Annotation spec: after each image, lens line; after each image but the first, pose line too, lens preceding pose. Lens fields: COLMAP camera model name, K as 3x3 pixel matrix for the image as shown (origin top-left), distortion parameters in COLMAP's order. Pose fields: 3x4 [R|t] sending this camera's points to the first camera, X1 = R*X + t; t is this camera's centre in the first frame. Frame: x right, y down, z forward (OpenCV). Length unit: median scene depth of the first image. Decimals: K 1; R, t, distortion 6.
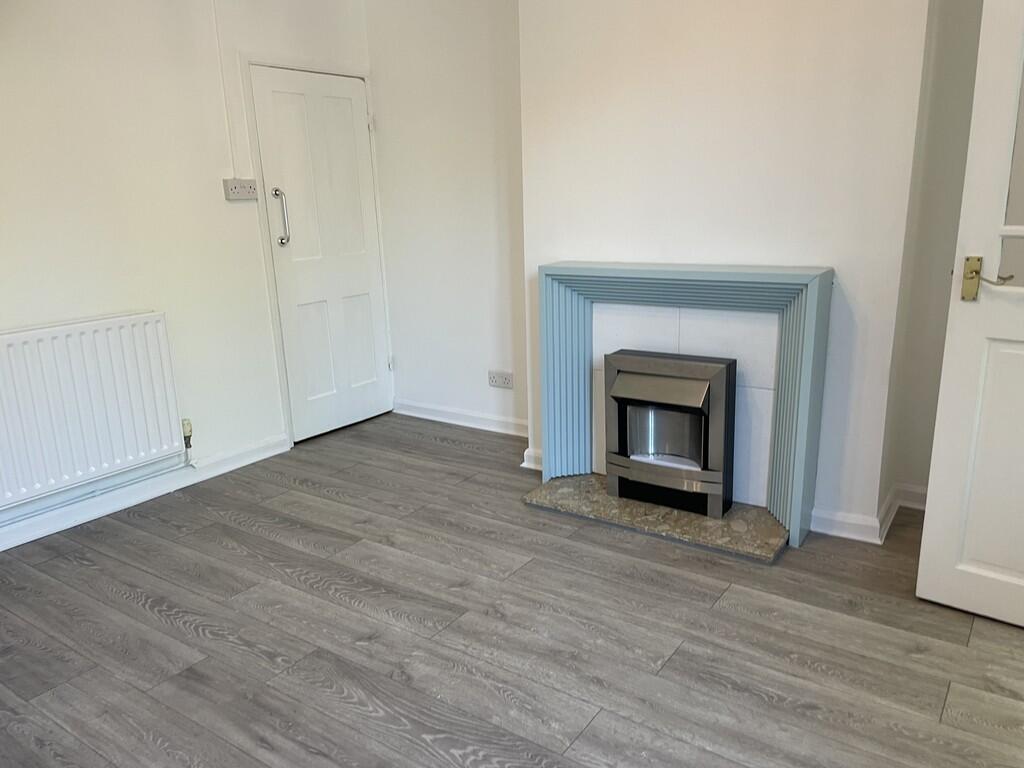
lens RADIAL K [[778.1, 0, 520.9], [0, 778.1, 387.4], [0, 0, 1]] dist [0.111466, -0.154832]
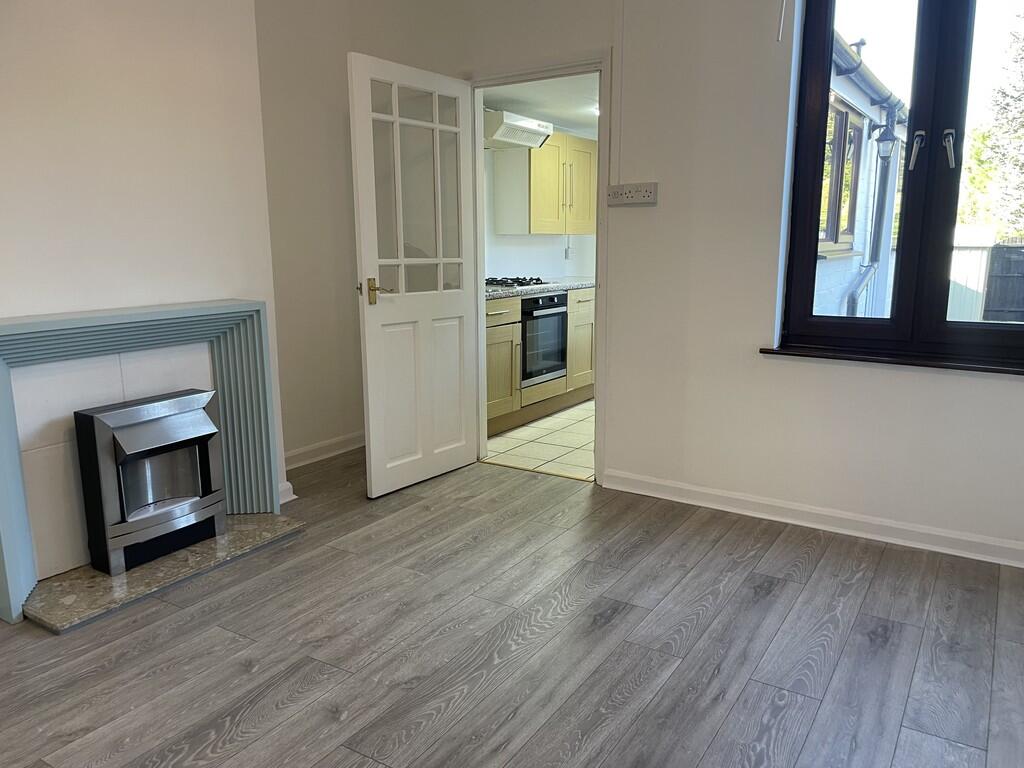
lens RADIAL K [[778.1, 0, 520.9], [0, 778.1, 387.4], [0, 0, 1]] dist [0.111466, -0.154832]
pose [[-0.048143, -0.162120, 0.985596, -0.984253], [0.257328, 0.951419, 0.169068, -0.125792], [-0.965124, 0.261761, -0.004086, 0.670879]]
